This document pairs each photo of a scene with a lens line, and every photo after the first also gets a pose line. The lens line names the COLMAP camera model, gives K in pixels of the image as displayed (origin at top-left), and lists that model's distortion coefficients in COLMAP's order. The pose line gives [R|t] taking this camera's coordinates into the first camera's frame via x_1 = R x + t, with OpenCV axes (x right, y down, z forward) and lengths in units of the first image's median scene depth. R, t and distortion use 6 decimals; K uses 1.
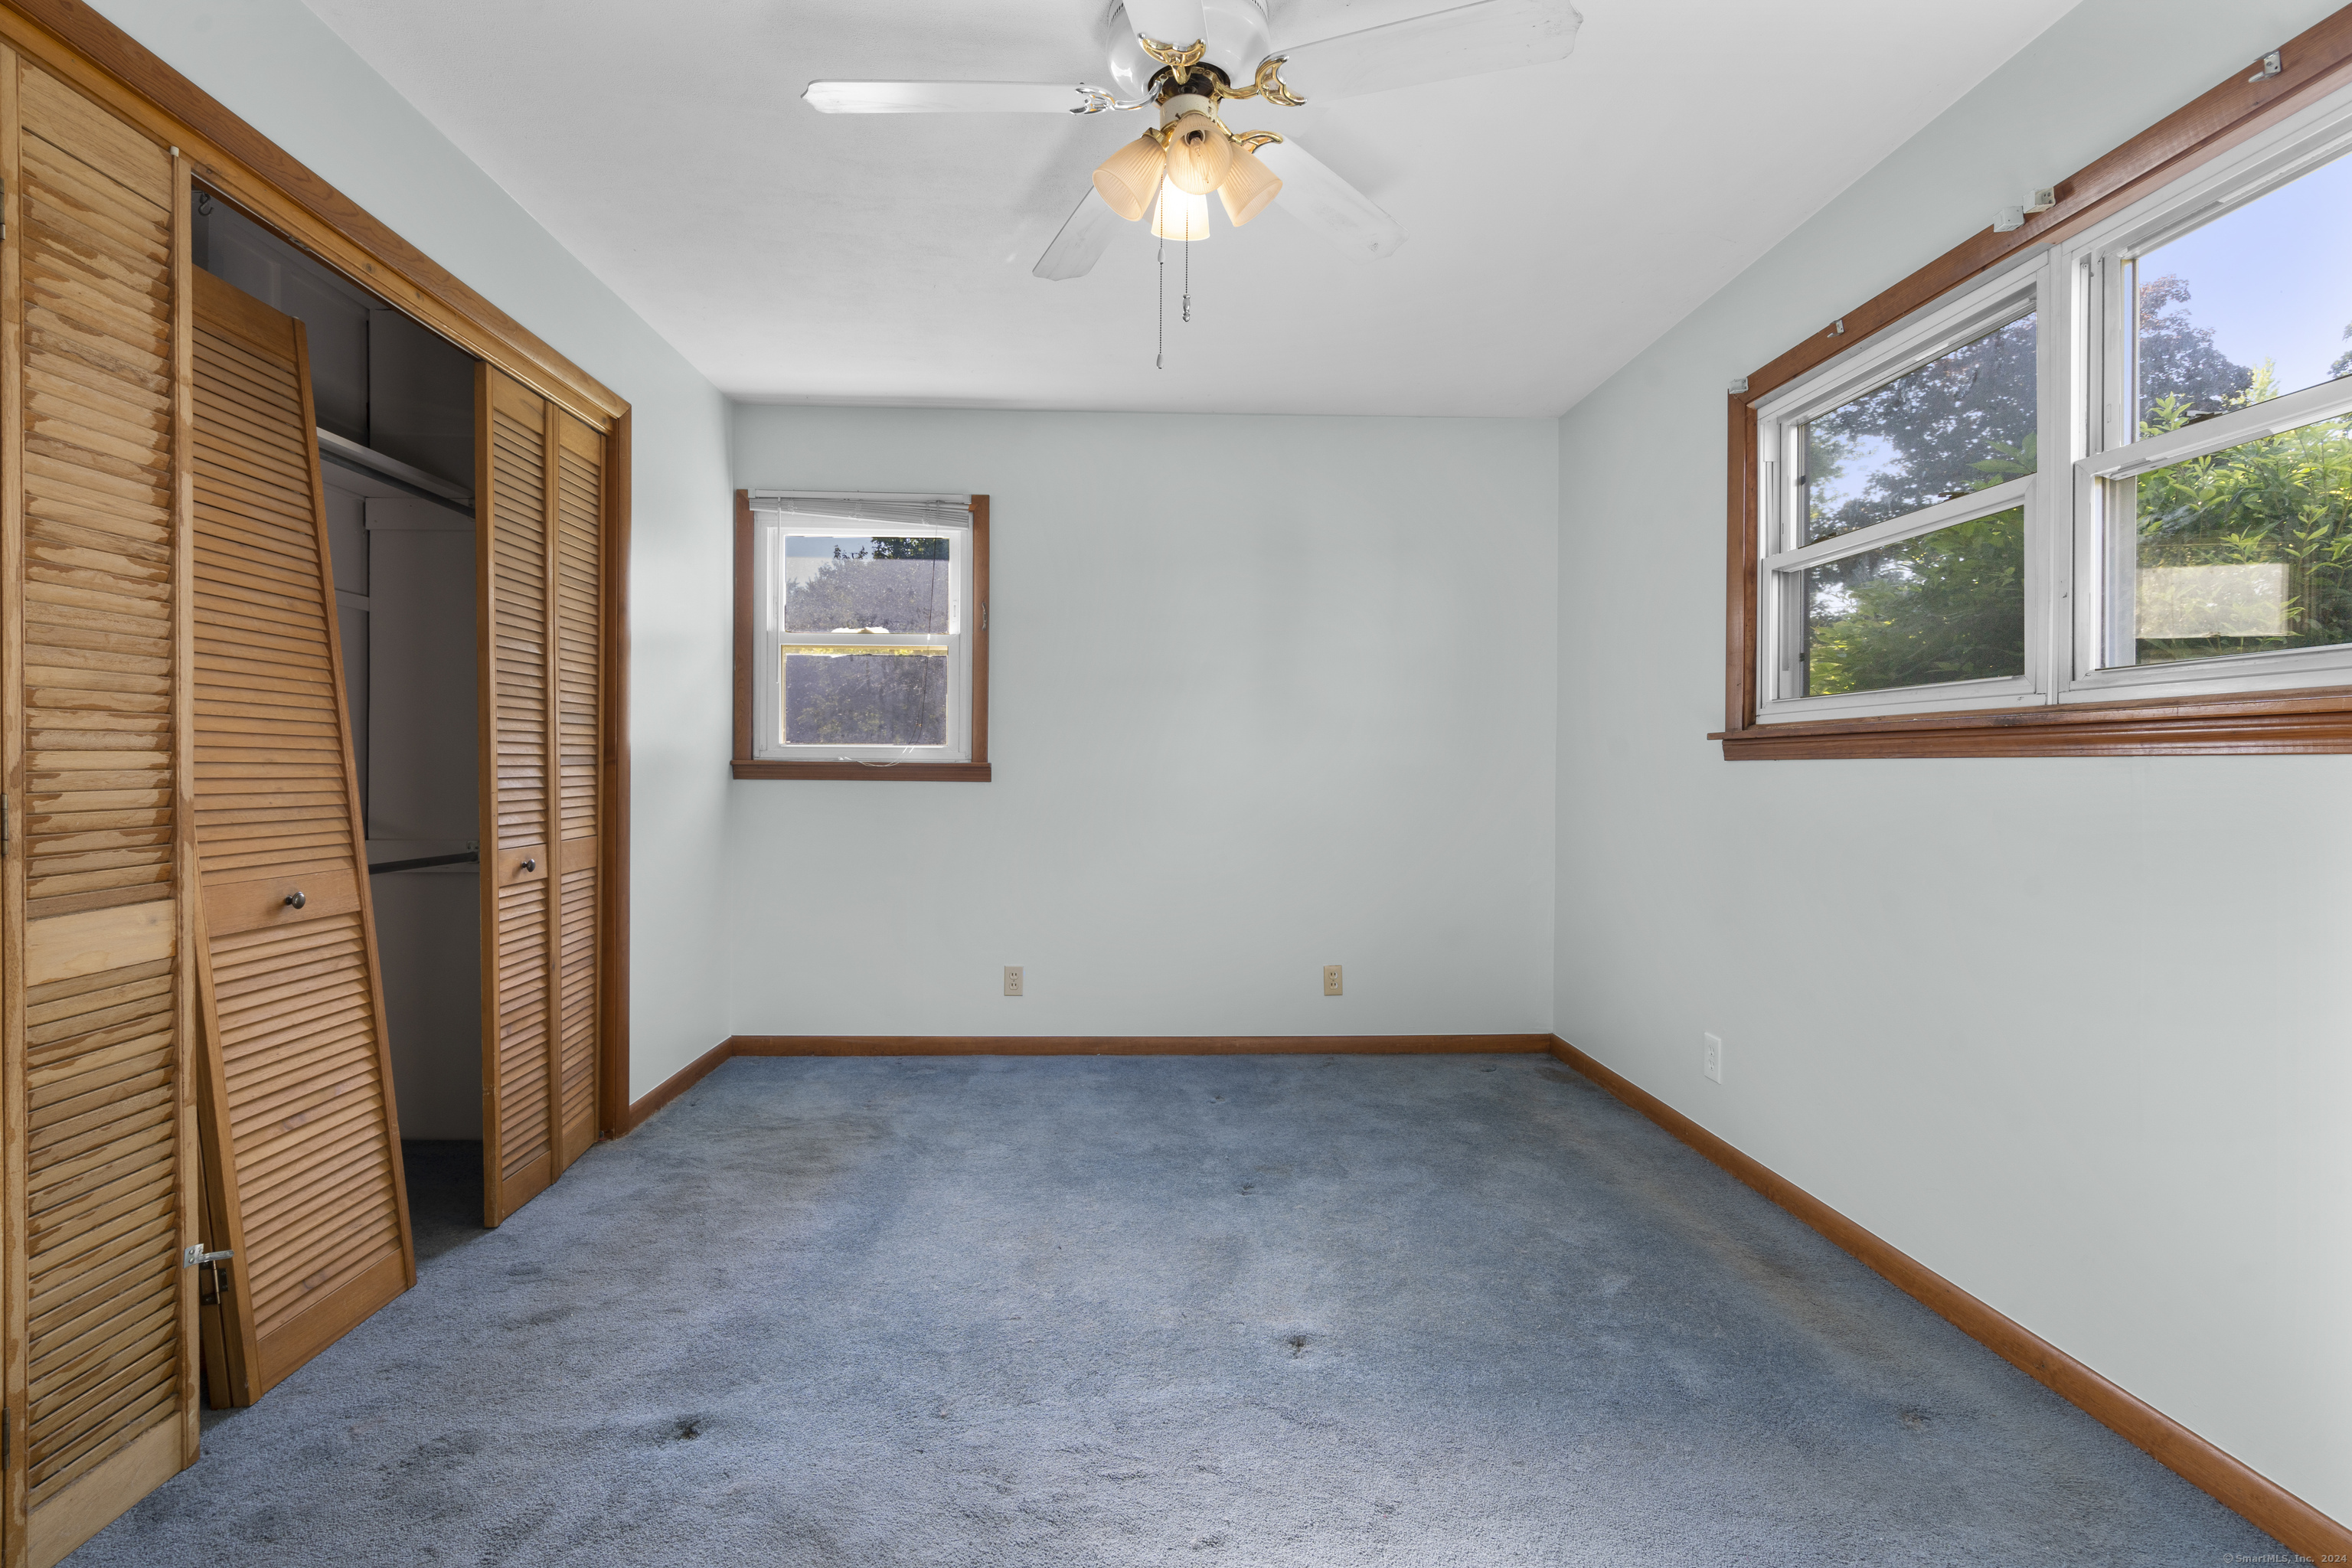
lens RADIAL K [[1098.1, 0, 1143.2], [0, 1098.1, 786.6], [0, 0, 1]] dist [-0.000760, 0.001067]
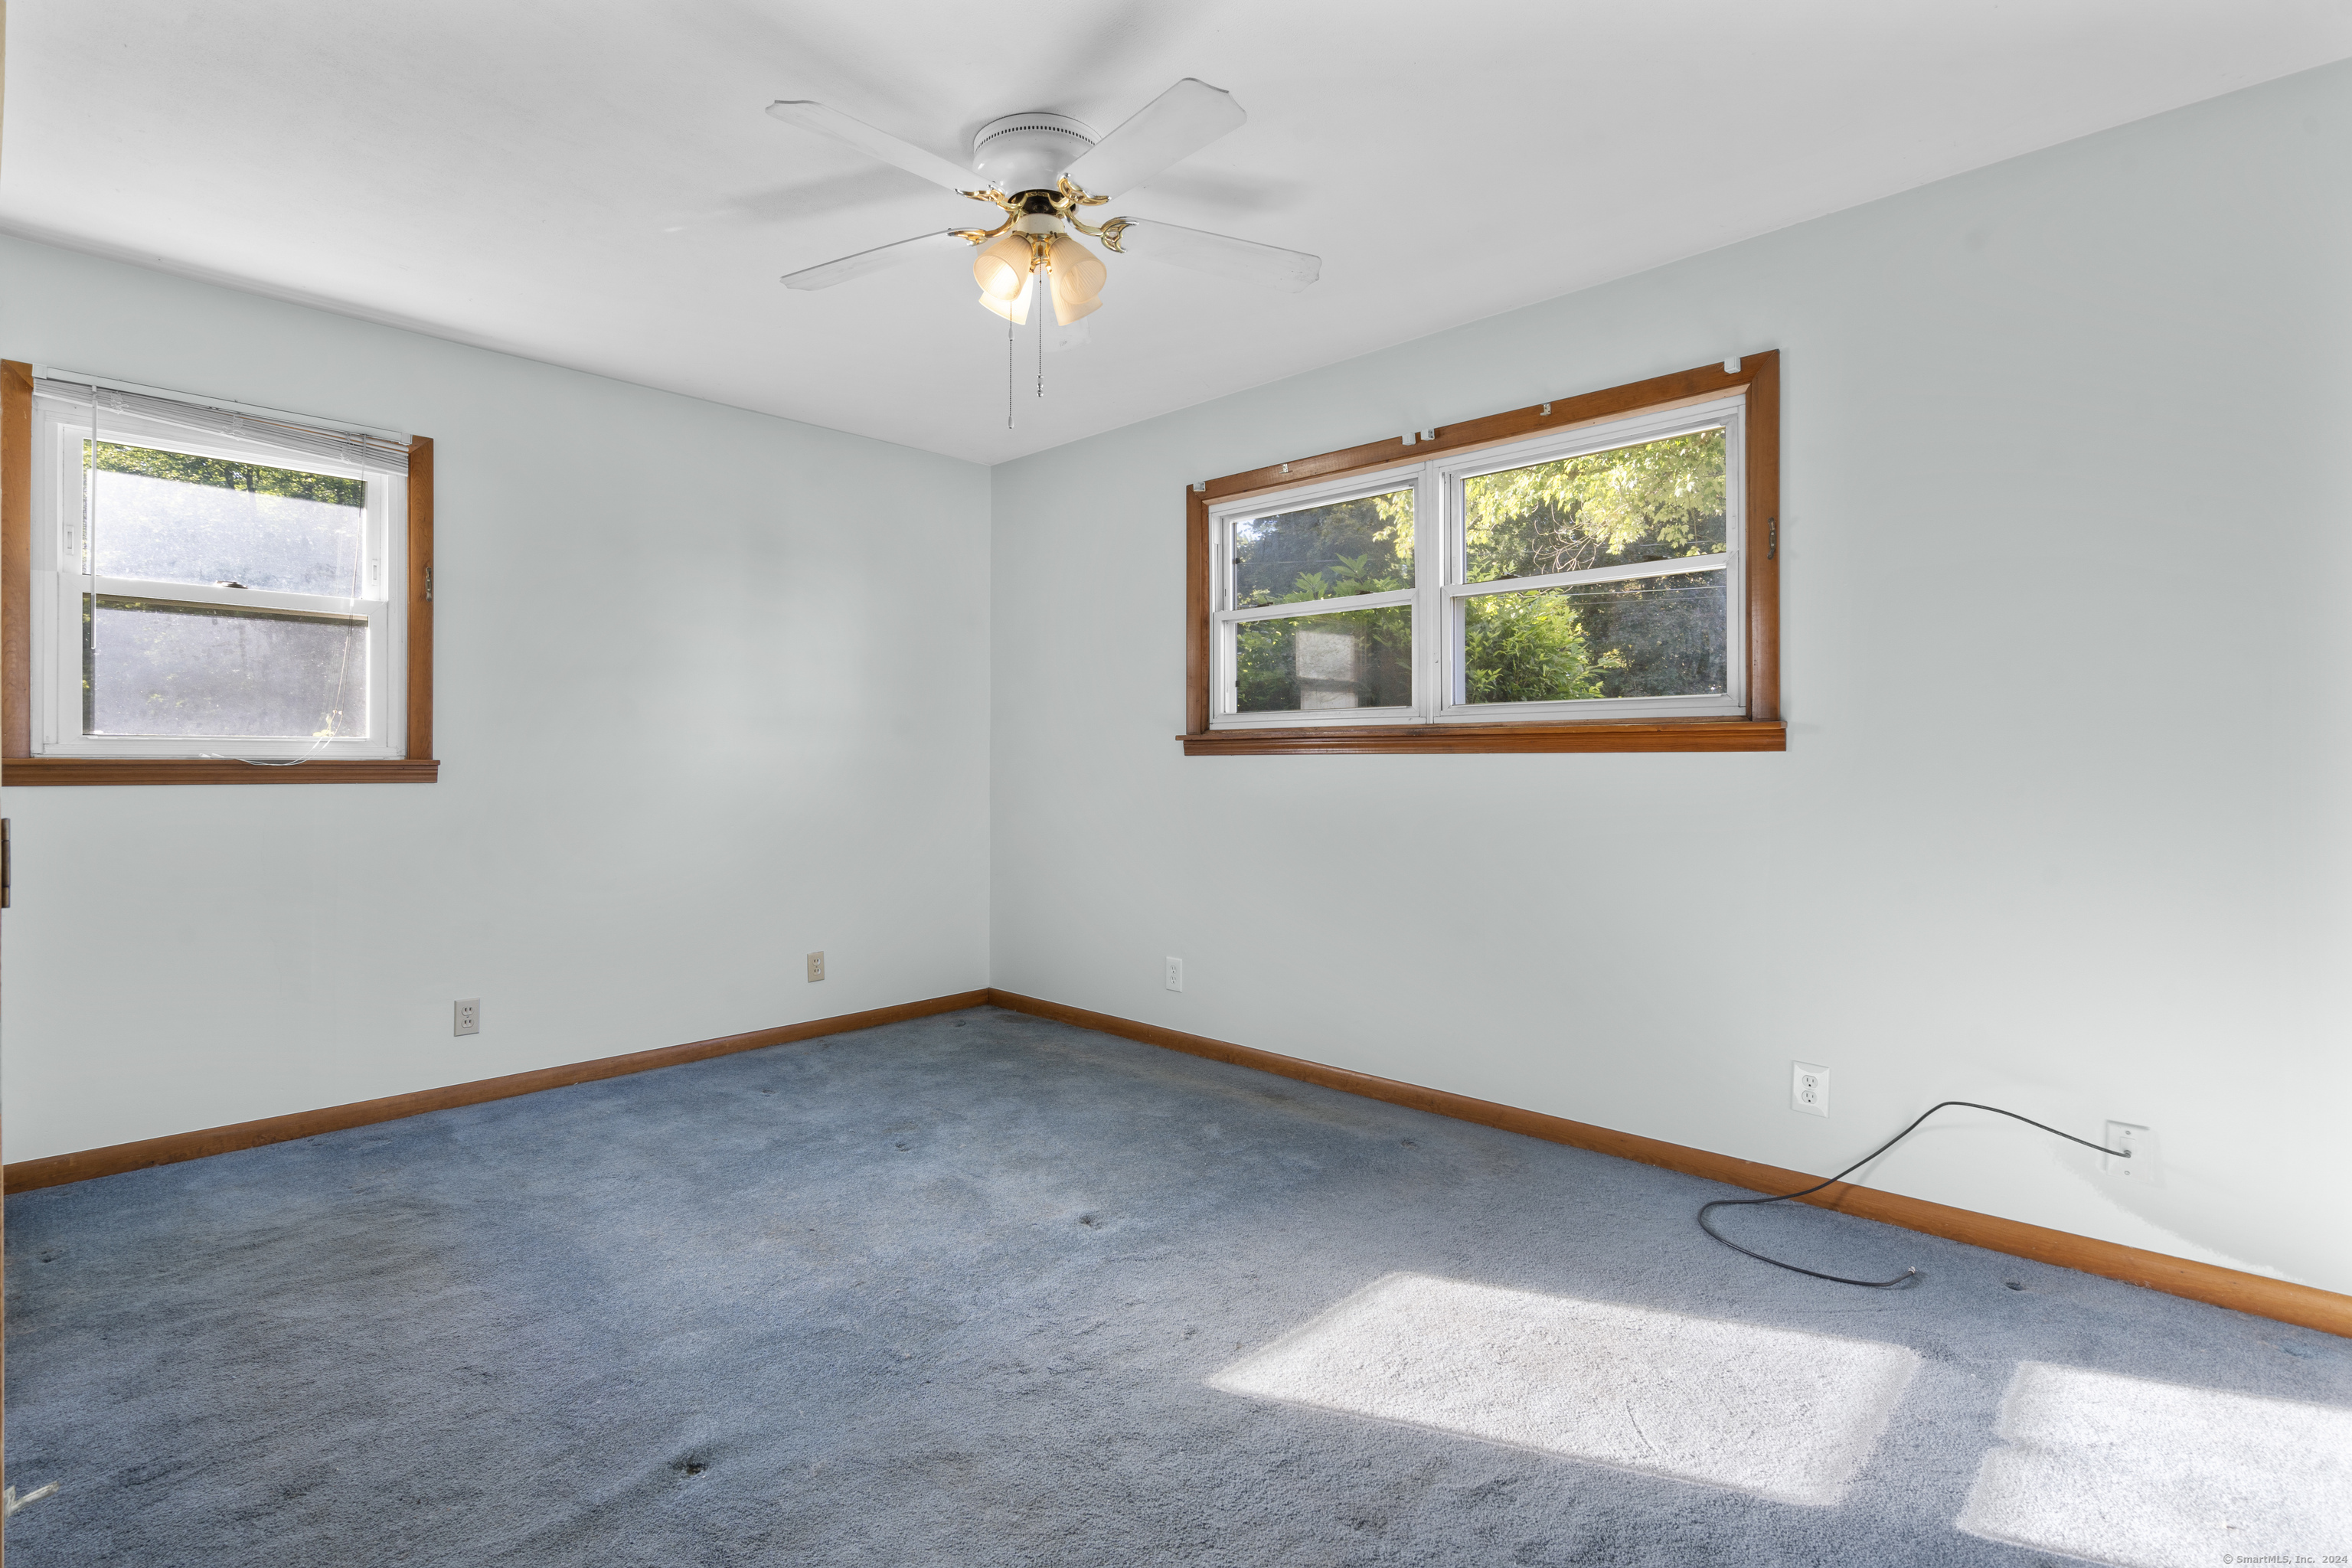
lens RADIAL K [[1134.5, 0, 1145.2], [0, 1134.5, 783.3], [0, 0, 1]] dist [-0.000503, 0.000531]
pose [[0.721574, -0.020839, 0.692024, -0.625742], [0.017827, 0.999775, 0.011518, -0.008067], [-0.692108, 0.004026, 0.721783, 0.012007]]
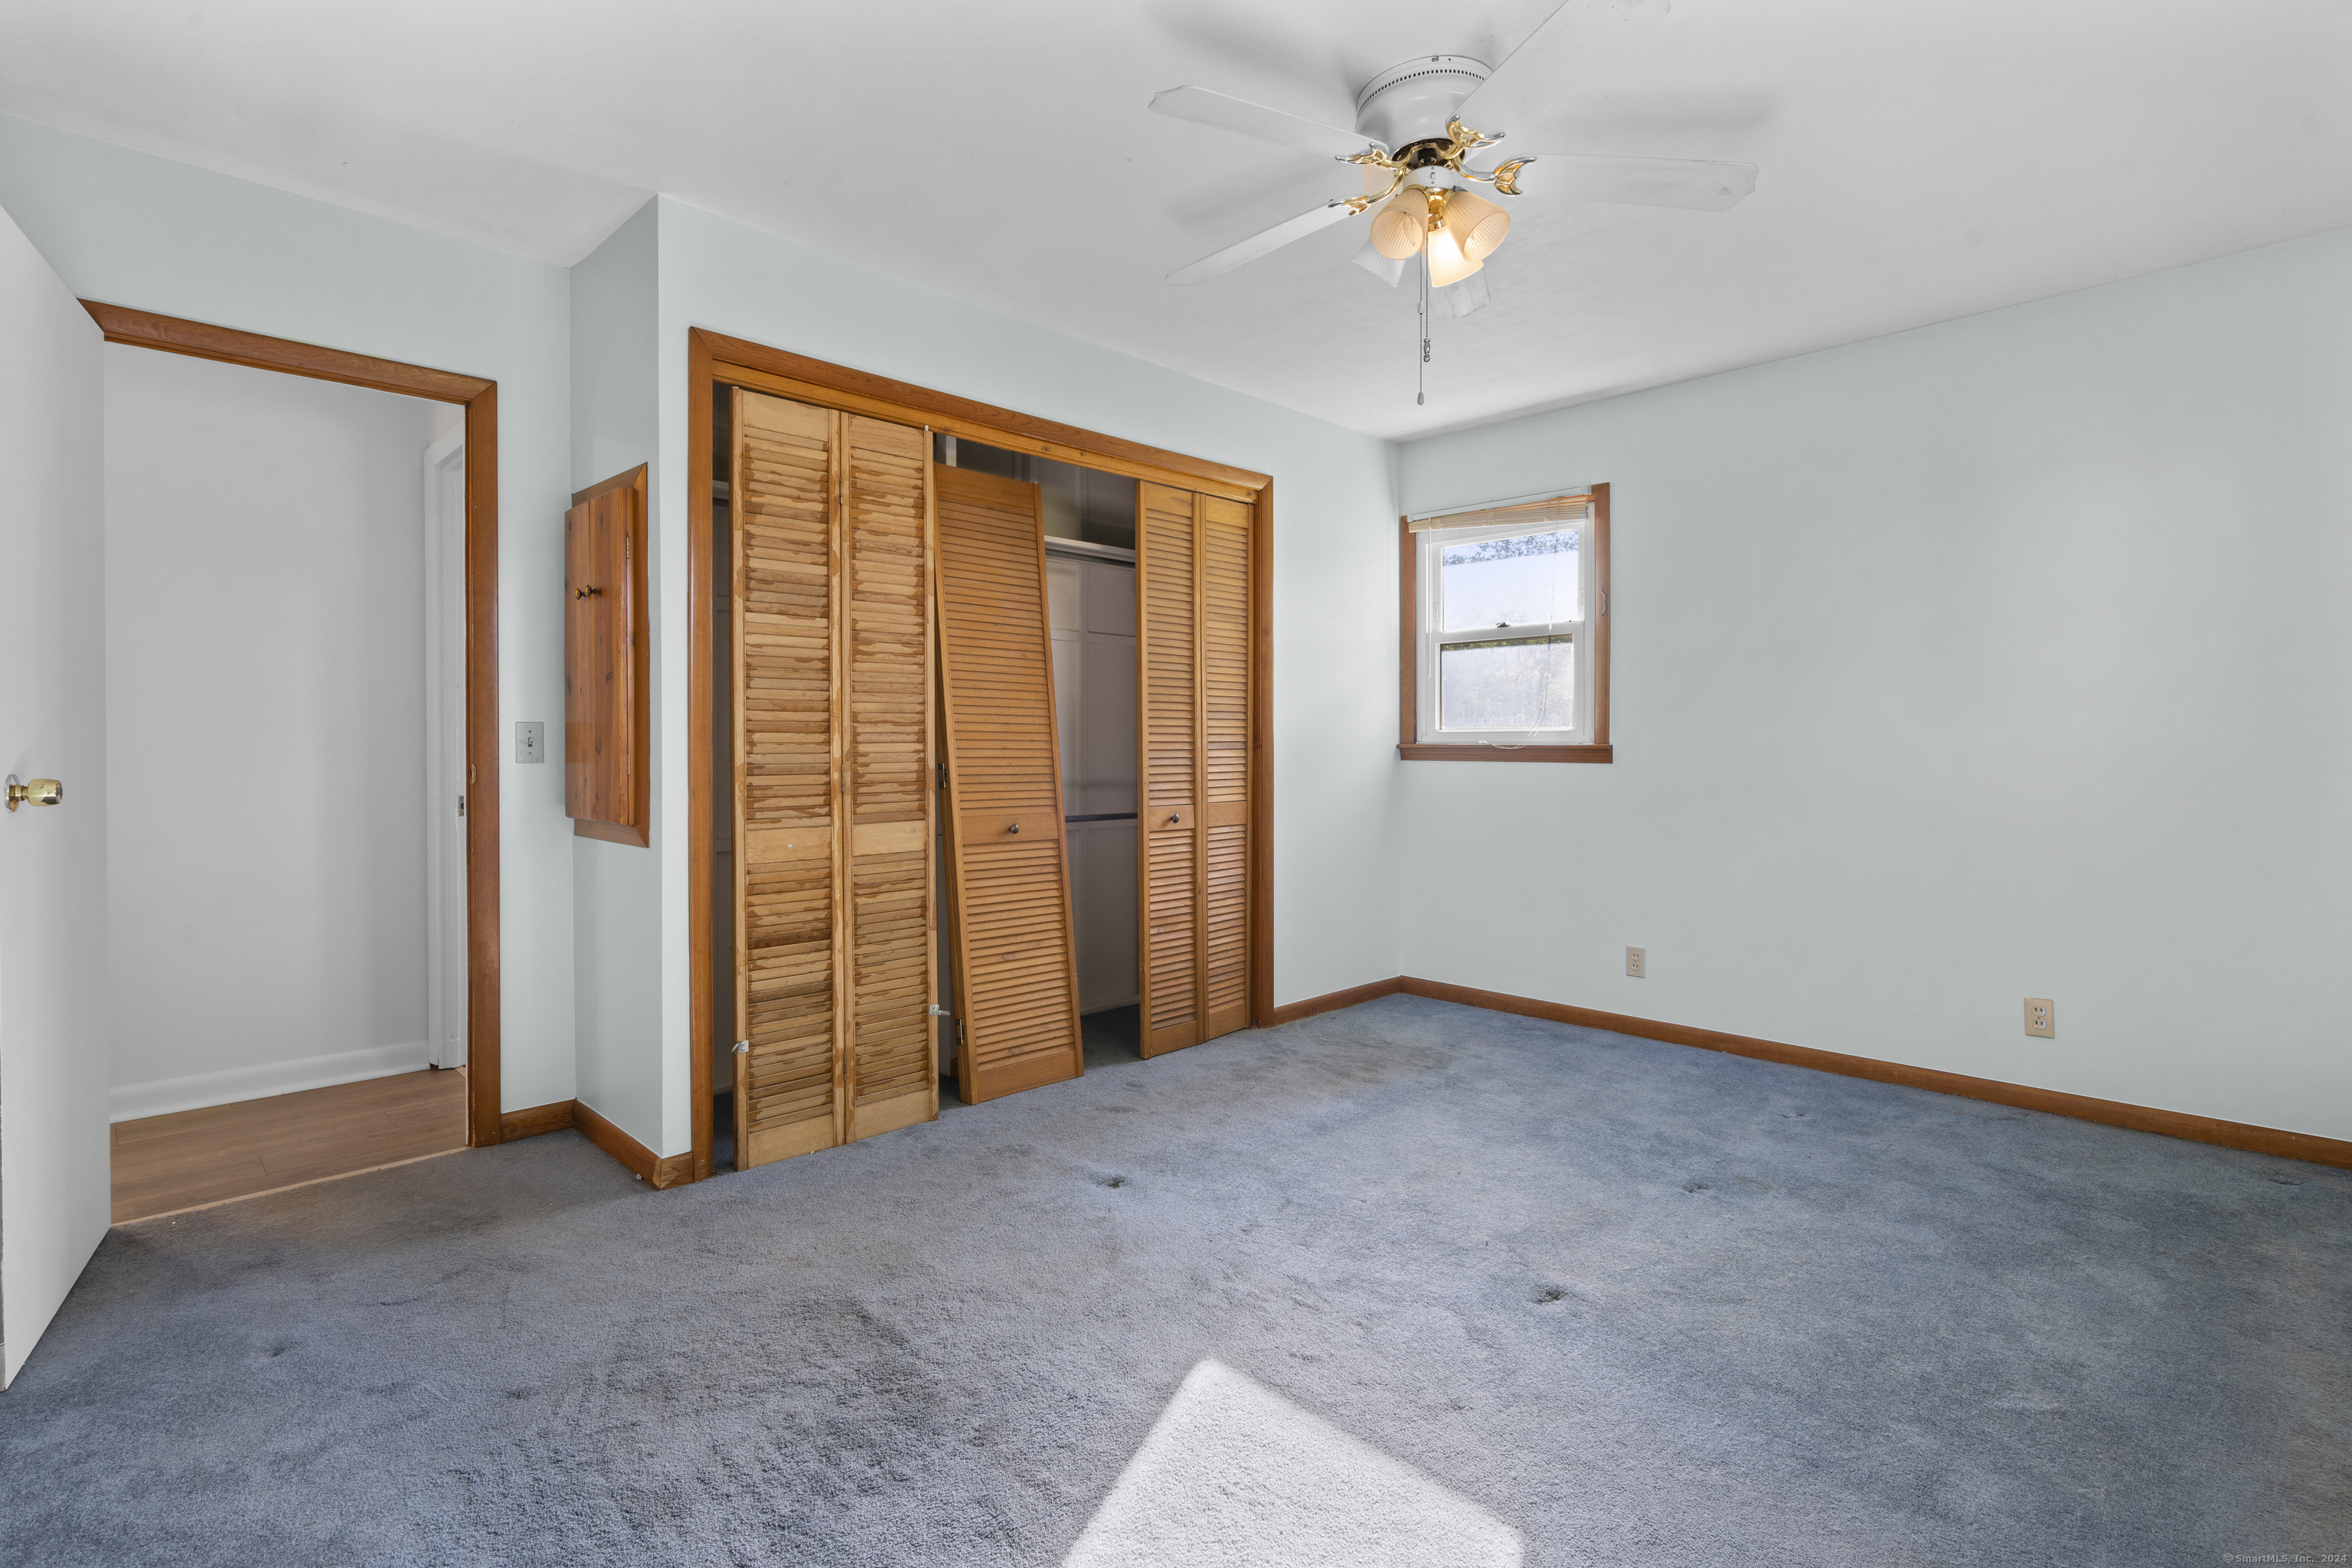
lens RADIAL K [[1087.6, 0, 1159.7], [0, 1087.6, 778.7], [0, 0, 1]] dist [-0.000959, 0.000668]
pose [[0.678608, 0.016680, -0.734311, 0.574076], [-0.009989, 0.999859, 0.013481, 0.000481], [0.734432, -0.001813, 0.678679, 0.012531]]
